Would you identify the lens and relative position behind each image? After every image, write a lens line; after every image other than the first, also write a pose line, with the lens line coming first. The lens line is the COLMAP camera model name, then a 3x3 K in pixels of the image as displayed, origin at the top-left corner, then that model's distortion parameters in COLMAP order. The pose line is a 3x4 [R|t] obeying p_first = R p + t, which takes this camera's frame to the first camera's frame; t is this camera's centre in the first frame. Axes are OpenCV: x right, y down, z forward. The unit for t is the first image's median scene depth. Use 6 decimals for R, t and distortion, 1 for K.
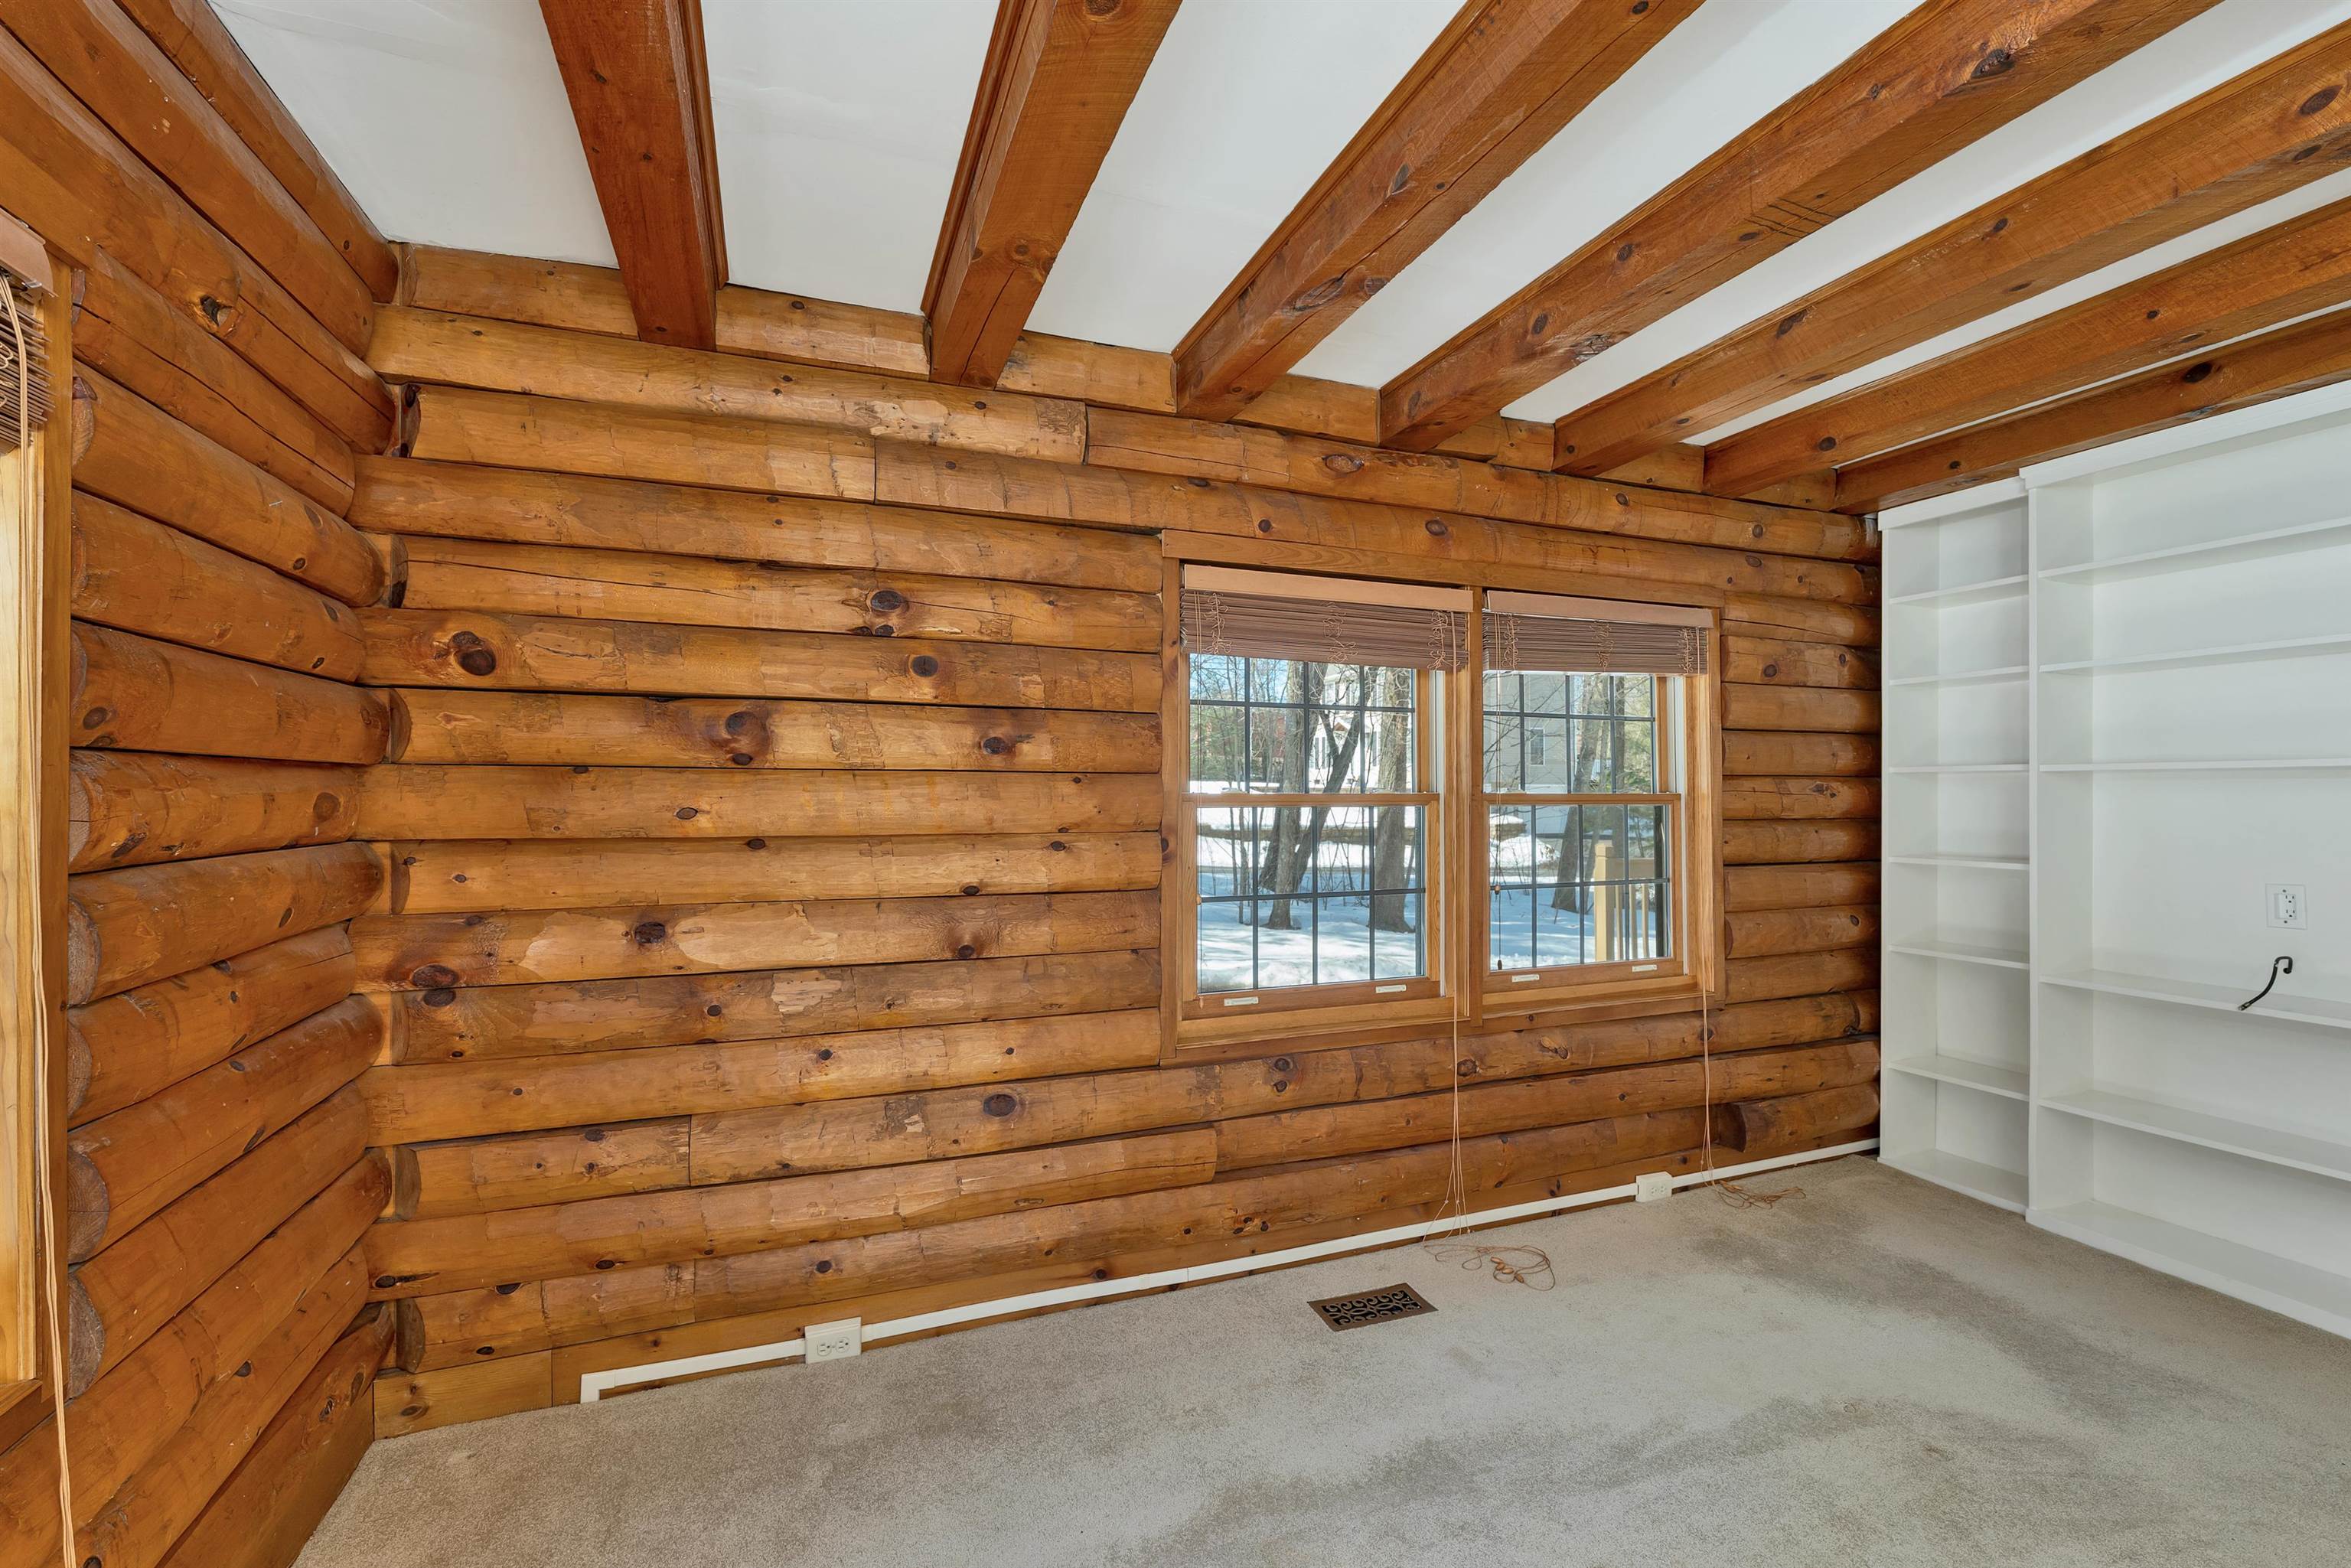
lens RADIAL K [[1001.5, 0, 1177.4], [0, 1001.5, 795.3], [0, 0, 1]] dist [-0.004344, 0.002090]
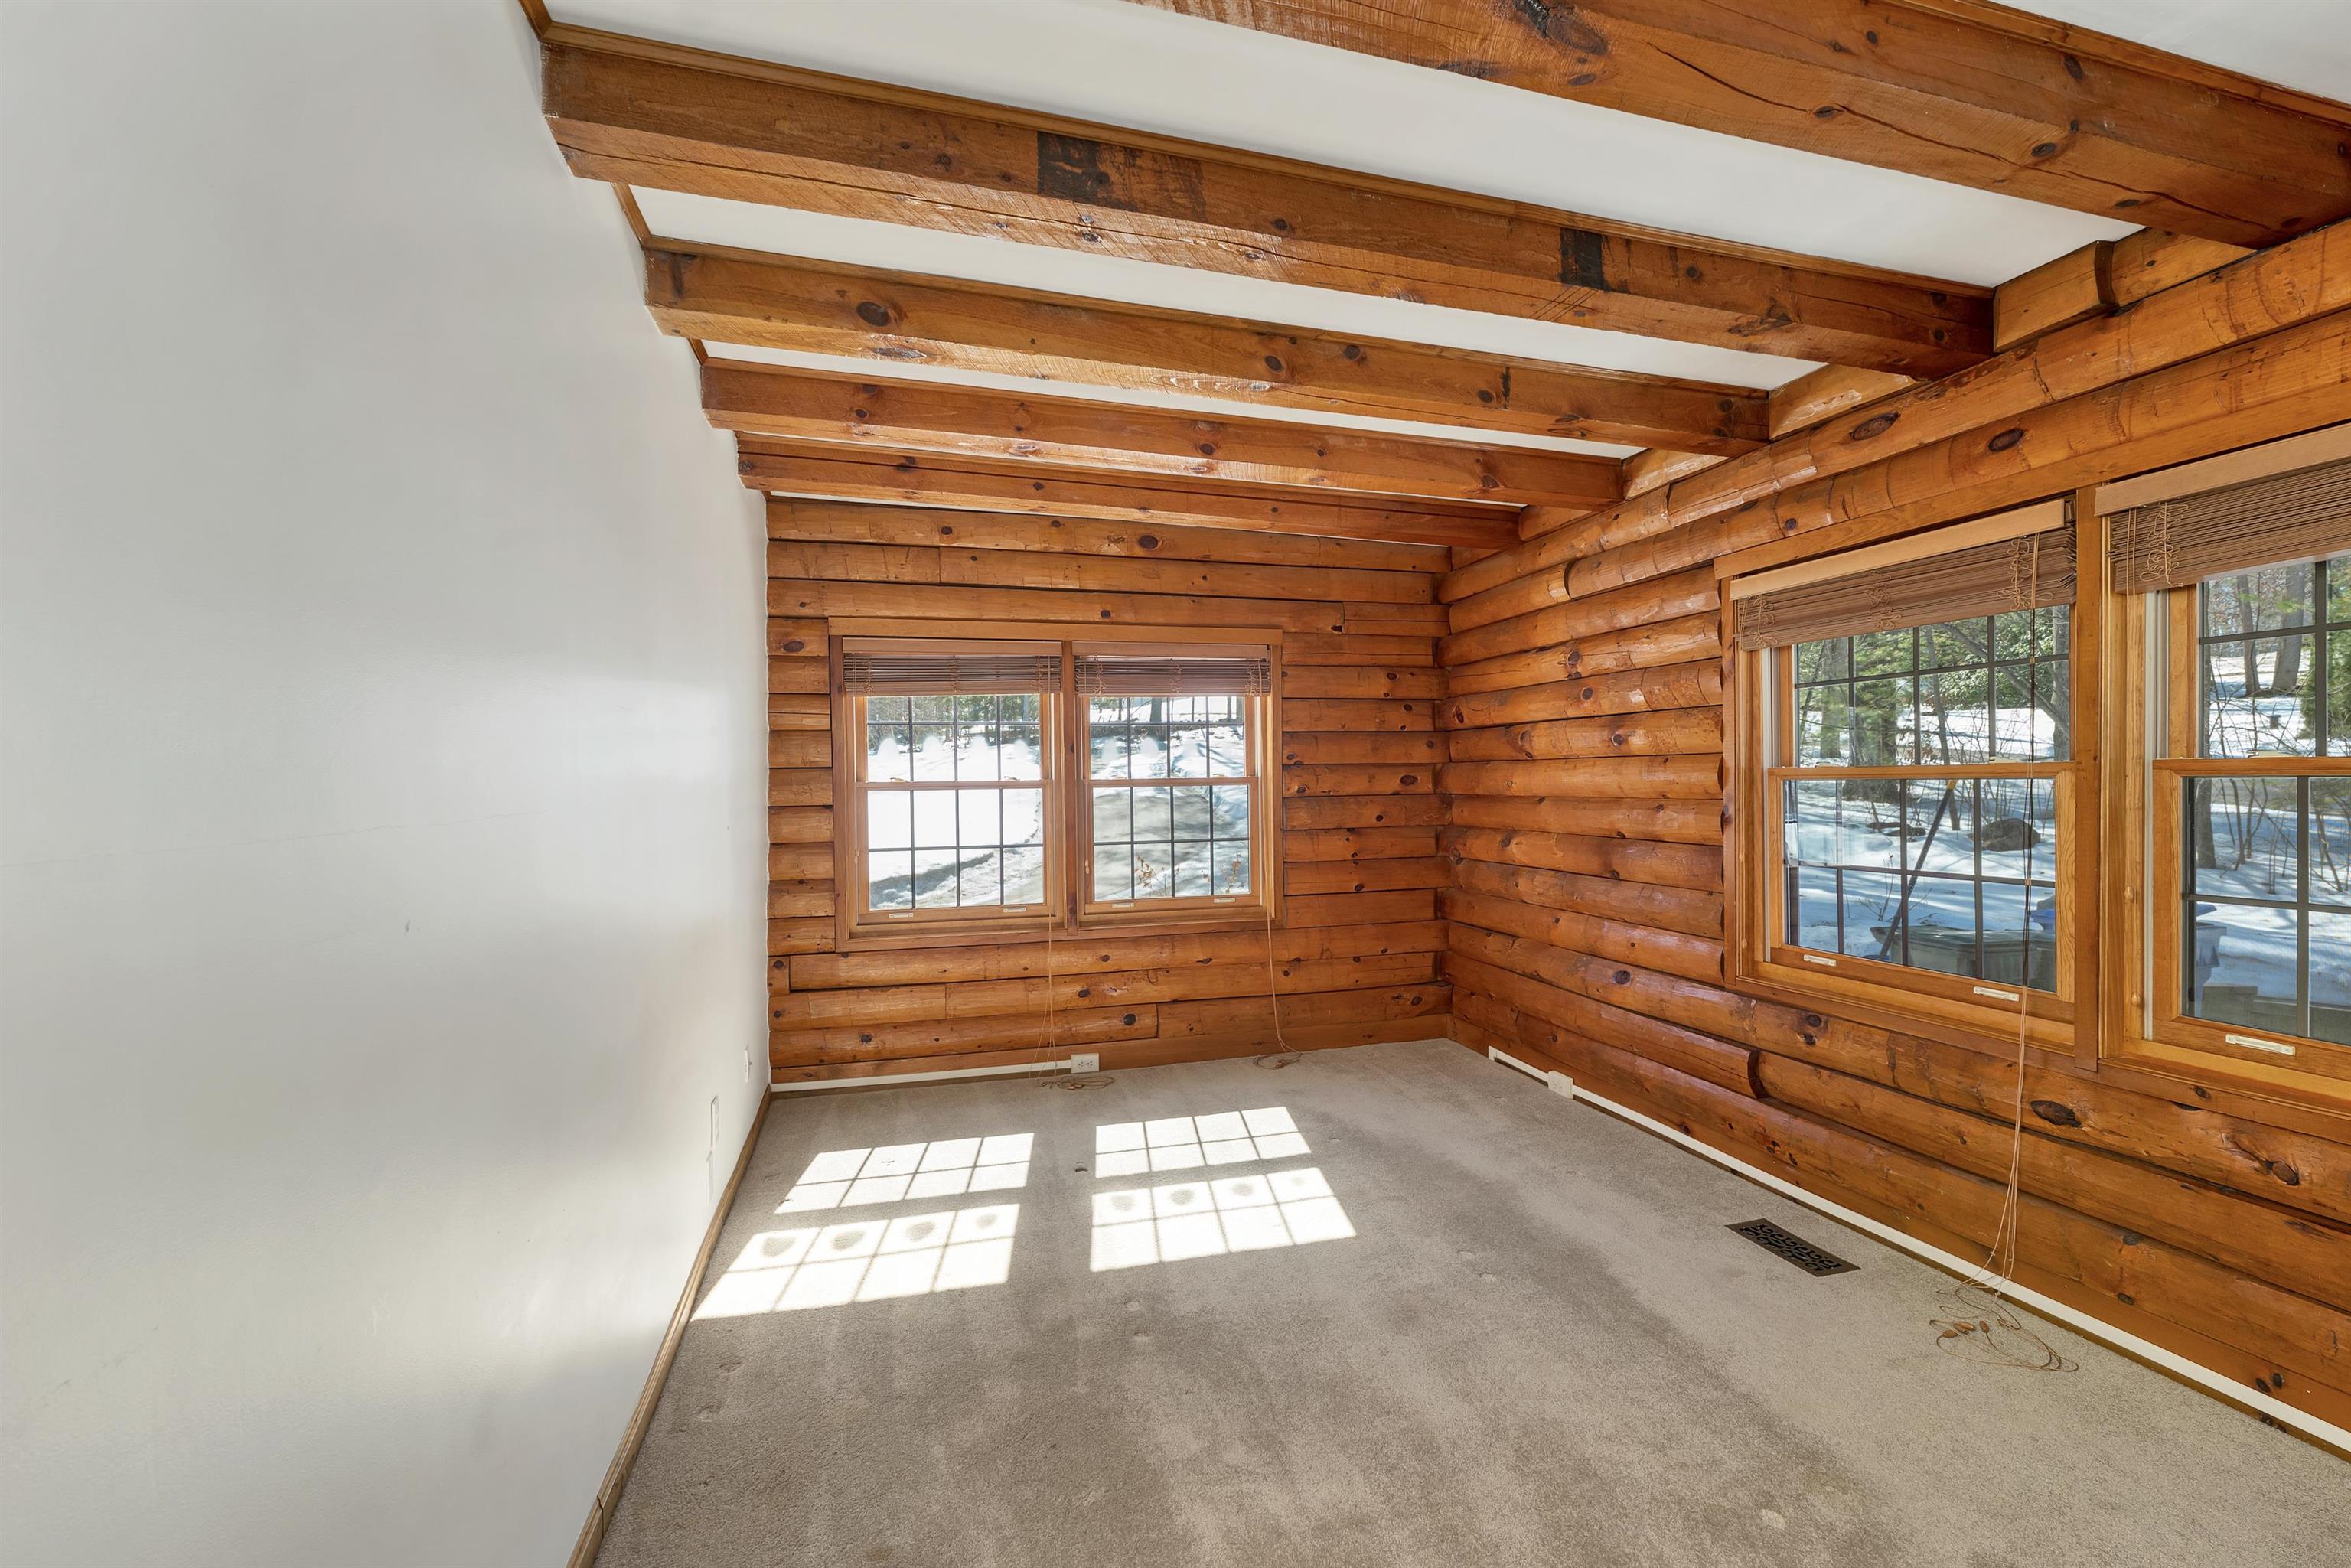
lens RADIAL K [[1001.5, 0, 1176.4], [0, 1001.5, 785.1], [0, 0, 1]] dist [-0.004344, 0.002090]
pose [[-0.106667, 0.002050, -0.994293, 1.387852], [0.004449, 0.999989, 0.001585, 0.013743], [0.994285, -0.004255, -0.106675, 0.488532]]
